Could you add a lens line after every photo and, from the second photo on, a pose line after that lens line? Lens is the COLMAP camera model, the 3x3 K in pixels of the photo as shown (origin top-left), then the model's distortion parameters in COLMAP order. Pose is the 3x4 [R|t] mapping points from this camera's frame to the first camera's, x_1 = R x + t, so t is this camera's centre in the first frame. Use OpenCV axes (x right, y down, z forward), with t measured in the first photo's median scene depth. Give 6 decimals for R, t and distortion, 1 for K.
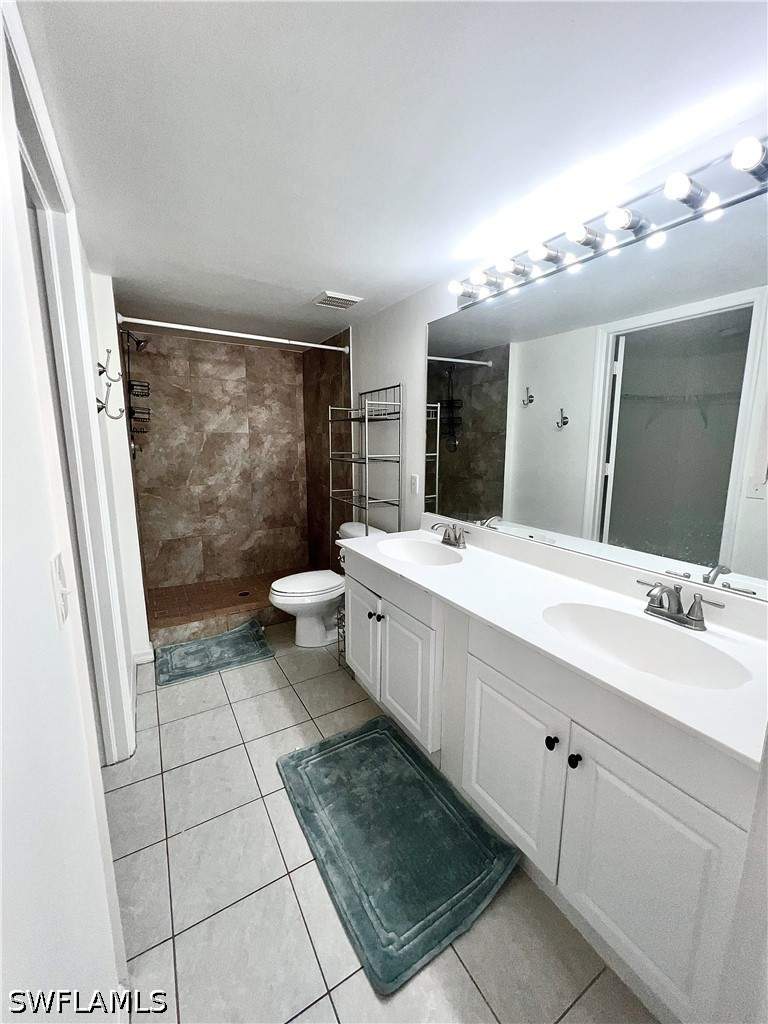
lens RADIAL K [[409.5, 0, 386.2], [0, 409.5, 509.6], [0, 0, 1]] dist [-0.000556, -0.000017]
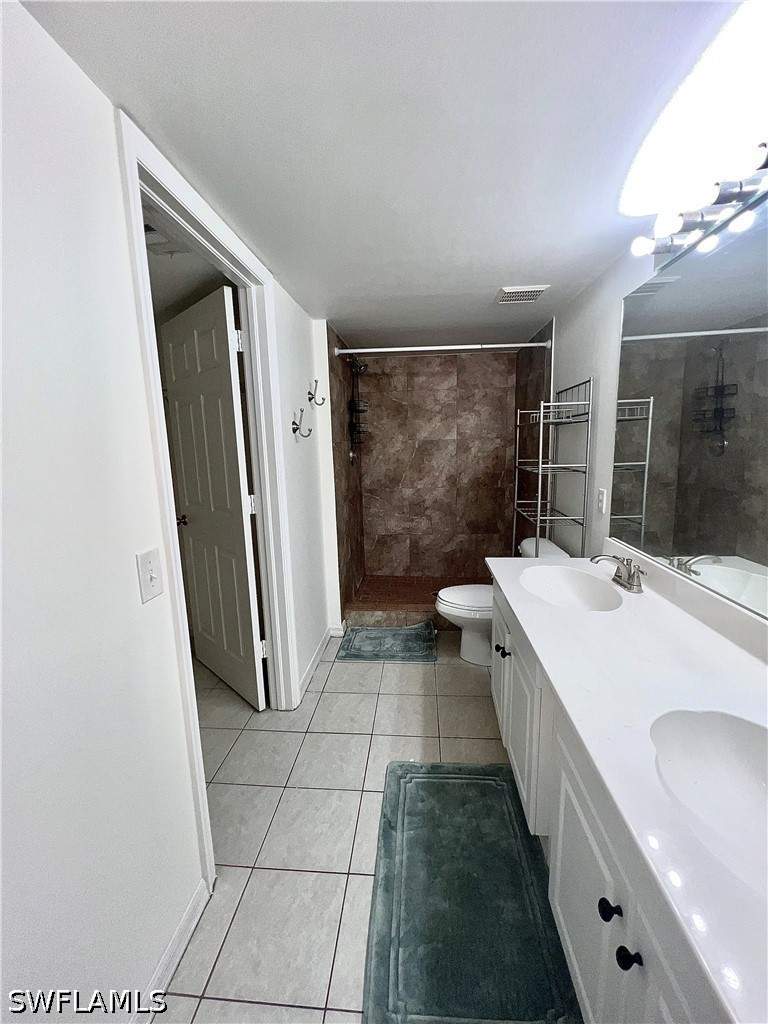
lens RADIAL K [[409.5, 0, 386.2], [0, 409.5, 509.6], [0, 0, 1]] dist [-0.000556, -0.000017]
pose [[0.811739, 0.070510, -0.579749, 0.182987], [-0.069739, 0.997285, 0.023647, -0.032539], [0.579842, 0.021236, 0.814452, 0.091027]]
